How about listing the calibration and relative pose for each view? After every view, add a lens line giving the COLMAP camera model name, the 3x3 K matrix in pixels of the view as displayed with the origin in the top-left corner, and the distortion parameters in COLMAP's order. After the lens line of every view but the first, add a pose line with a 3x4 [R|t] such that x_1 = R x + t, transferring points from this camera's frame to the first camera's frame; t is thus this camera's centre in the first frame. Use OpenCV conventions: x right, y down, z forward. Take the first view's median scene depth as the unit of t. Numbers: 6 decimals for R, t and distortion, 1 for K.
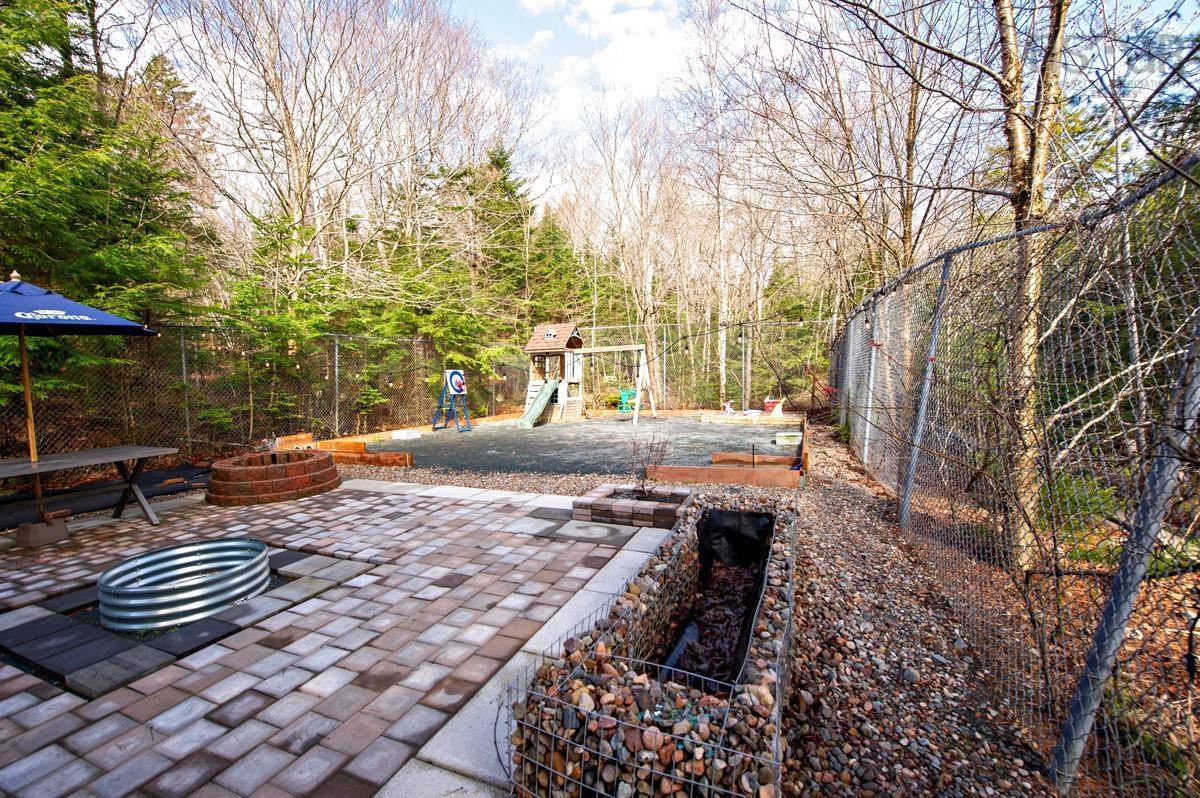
lens RADIAL K [[480.4, 0, 595.9], [0, 480.4, 403.0], [0, 0, 1]] dist [-0.018294, -0.001464]
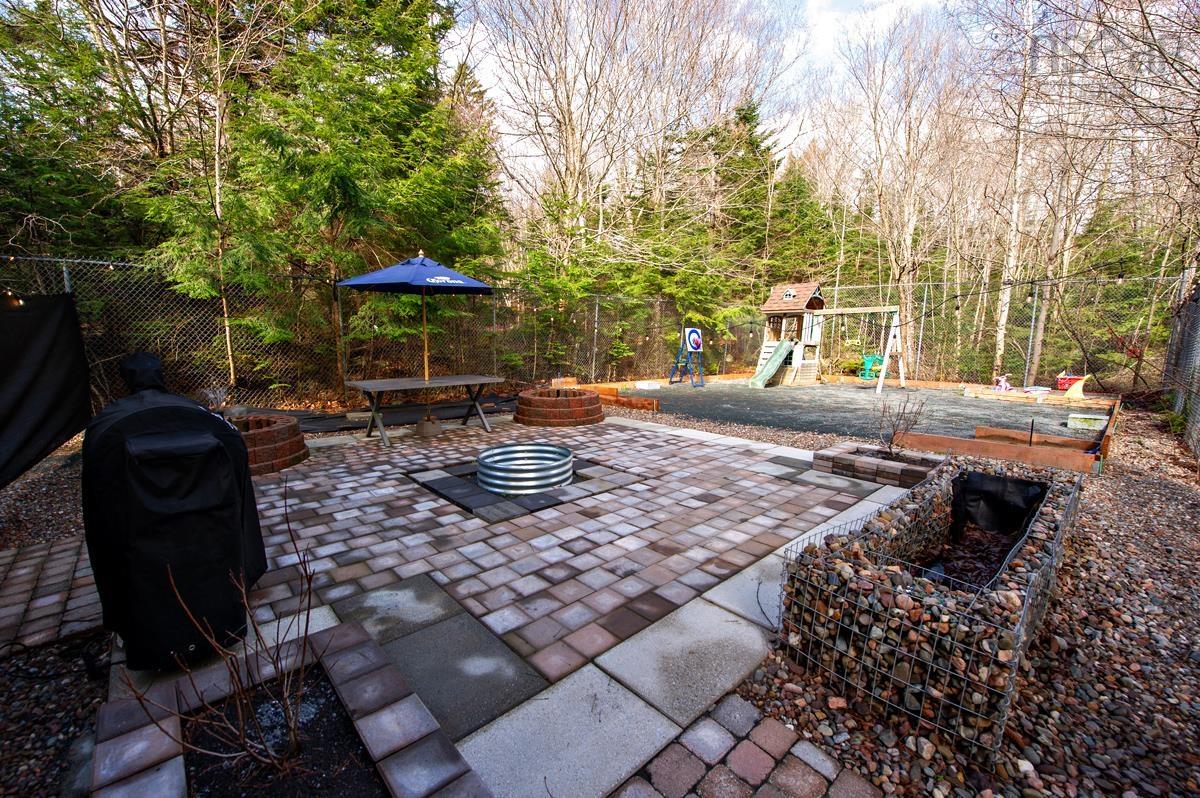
lens RADIAL K [[480.4, 0, 609.9], [0, 480.4, 403.3], [0, 0, 1]] dist [-0.018294, -0.001464]
pose [[0.909922, 0.087565, -0.405430, -0.035668], [-0.055235, 0.994337, 0.090792, 0.022539], [0.411084, -0.060219, 0.909606, -0.129272]]
